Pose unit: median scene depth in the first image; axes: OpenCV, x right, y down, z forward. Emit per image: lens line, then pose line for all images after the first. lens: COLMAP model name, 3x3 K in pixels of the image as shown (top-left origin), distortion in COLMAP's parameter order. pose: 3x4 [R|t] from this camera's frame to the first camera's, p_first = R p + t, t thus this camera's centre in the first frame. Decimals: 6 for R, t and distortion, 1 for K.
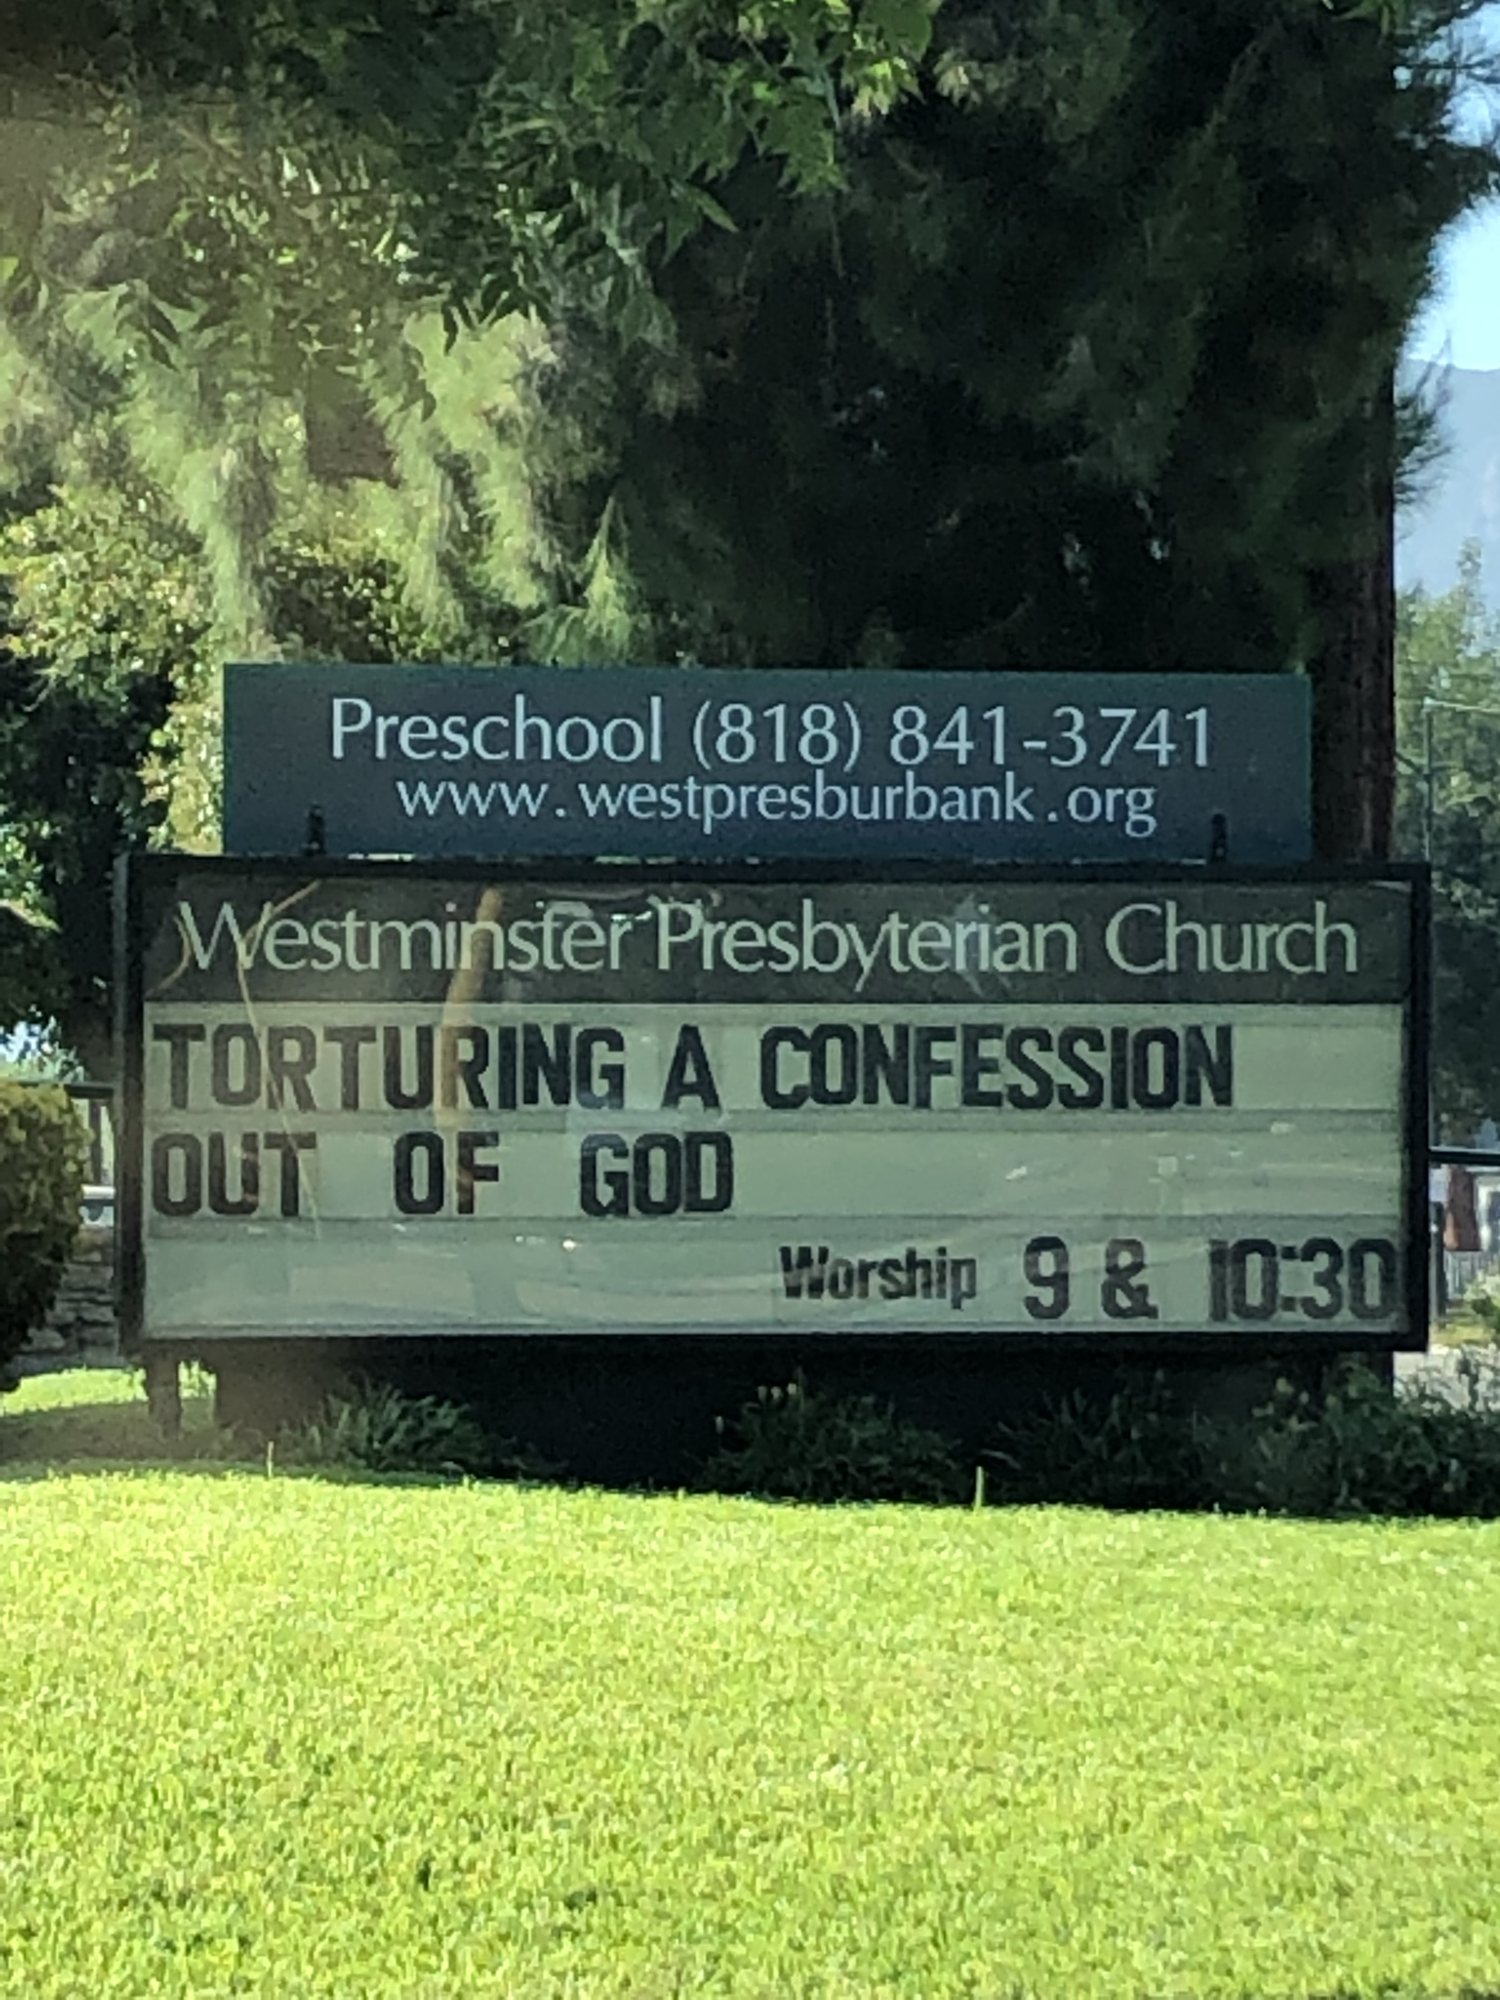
lens RADIAL K [[7692.4, 0, 752.0], [0, 7692.4, 1002.1], [0, 0, 1]] dist [0.054117, 0.615096]
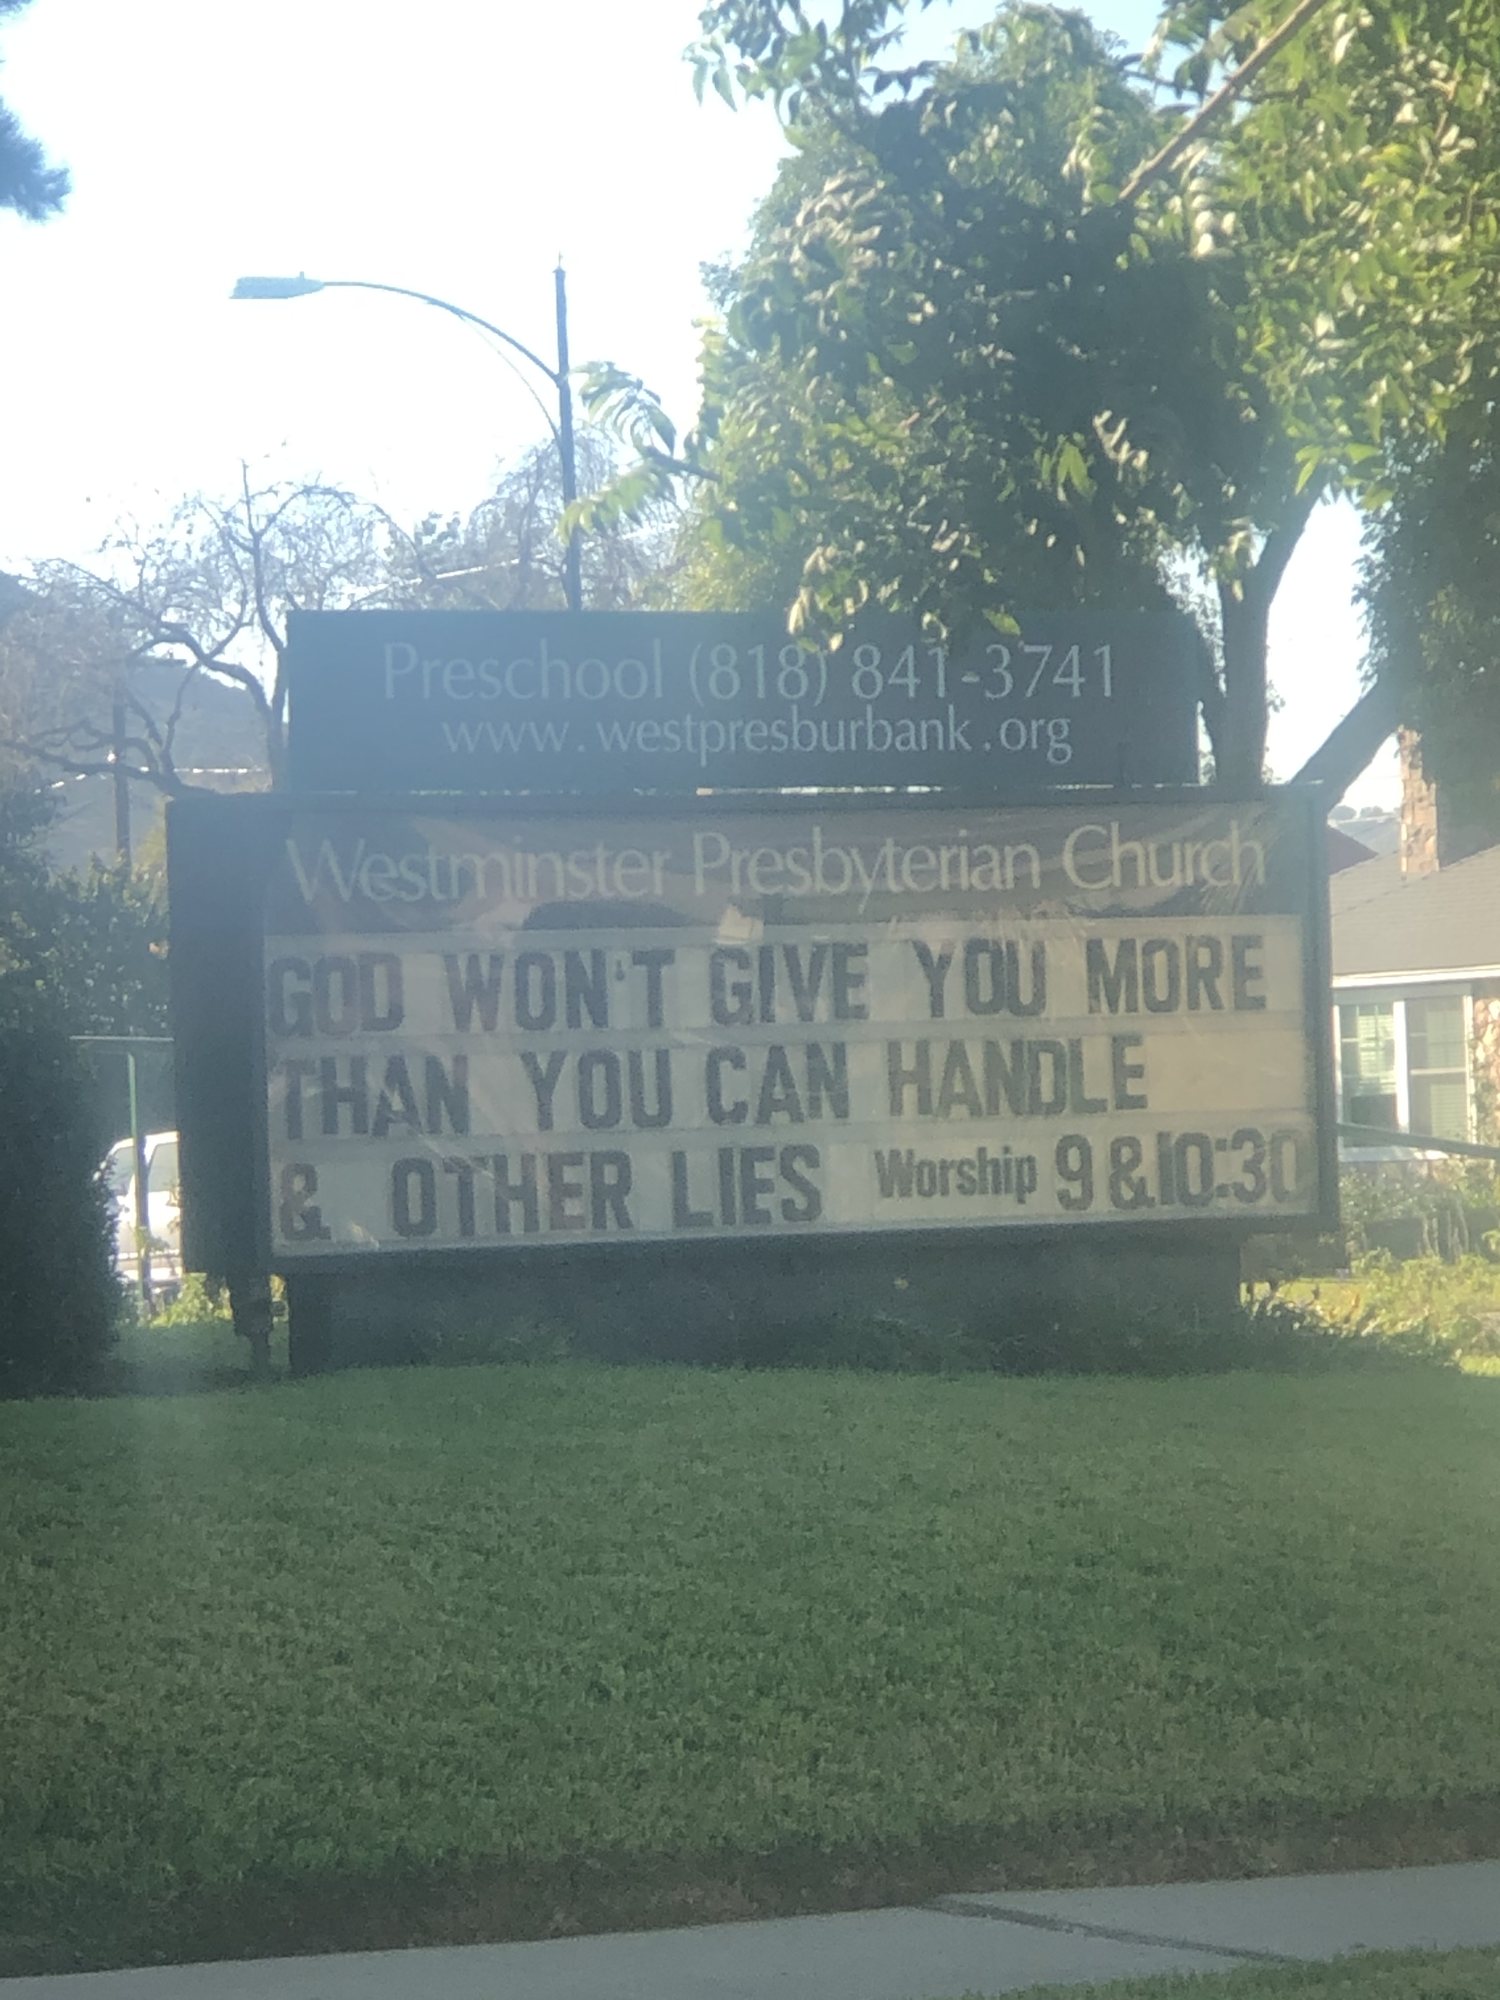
lens RADIAL K [[7692.4, 0, 752.0], [0, 7692.4, 1002.1], [0, 0, 1]] dist [0.054117, 0.615096]
pose [[0.953516, -0.024790, 0.300321, -0.319552], [0.022631, 0.999687, 0.010665, -0.000535], [-0.300492, -0.003373, 0.953778, -0.016209]]
